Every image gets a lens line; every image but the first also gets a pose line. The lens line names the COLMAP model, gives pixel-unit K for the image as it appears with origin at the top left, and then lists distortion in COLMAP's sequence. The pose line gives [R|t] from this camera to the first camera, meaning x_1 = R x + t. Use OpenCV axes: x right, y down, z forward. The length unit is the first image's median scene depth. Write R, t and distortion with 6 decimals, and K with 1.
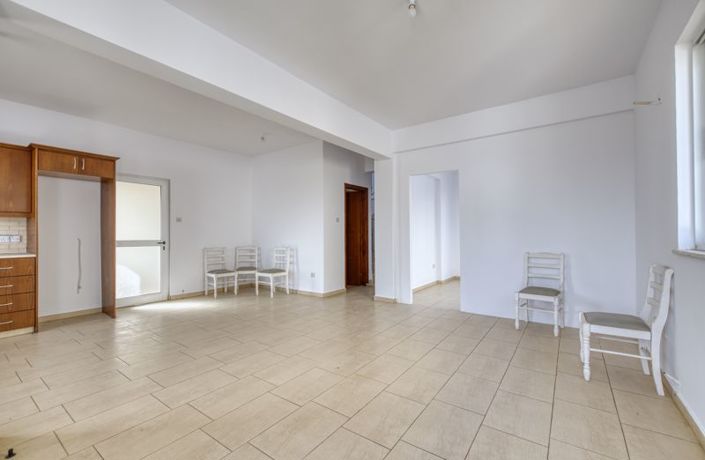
lens RADIAL K [[302.0, 0, 352.5], [0, 302.0, 230.0], [0, 0, 1]] dist [0.000079, -0.000180]
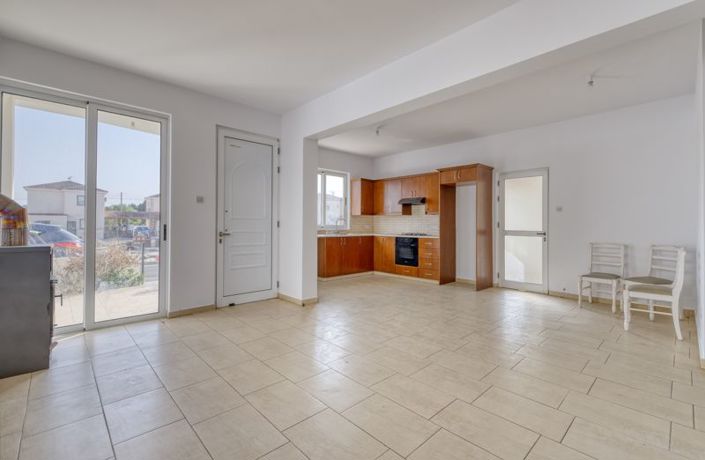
lens RADIAL K [[316.3, 0, 368.3], [0, 316.3, 220.9], [0, 0, 1]] dist [-0.000202, -0.000091]
pose [[-0.163545, -0.004642, -0.986525, 0.485825], [0.008626, 0.999944, -0.006135, 0.002253], [0.986498, -0.009513, -0.163496, 0.632877]]
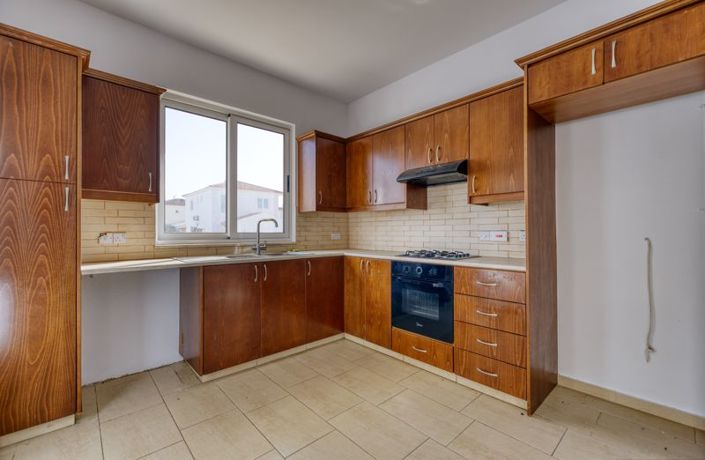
lens RADIAL K [[302.0, 0, 352.5], [0, 302.0, 230.0], [0, 0, 1]] dist [0.000079, -0.000180]
pose [[-0.202375, 0.002529, -0.979305, -0.328066], [0.016405, 0.999865, -0.000809, 0.008312], [0.979171, -0.016230, -0.202389, 0.567263]]
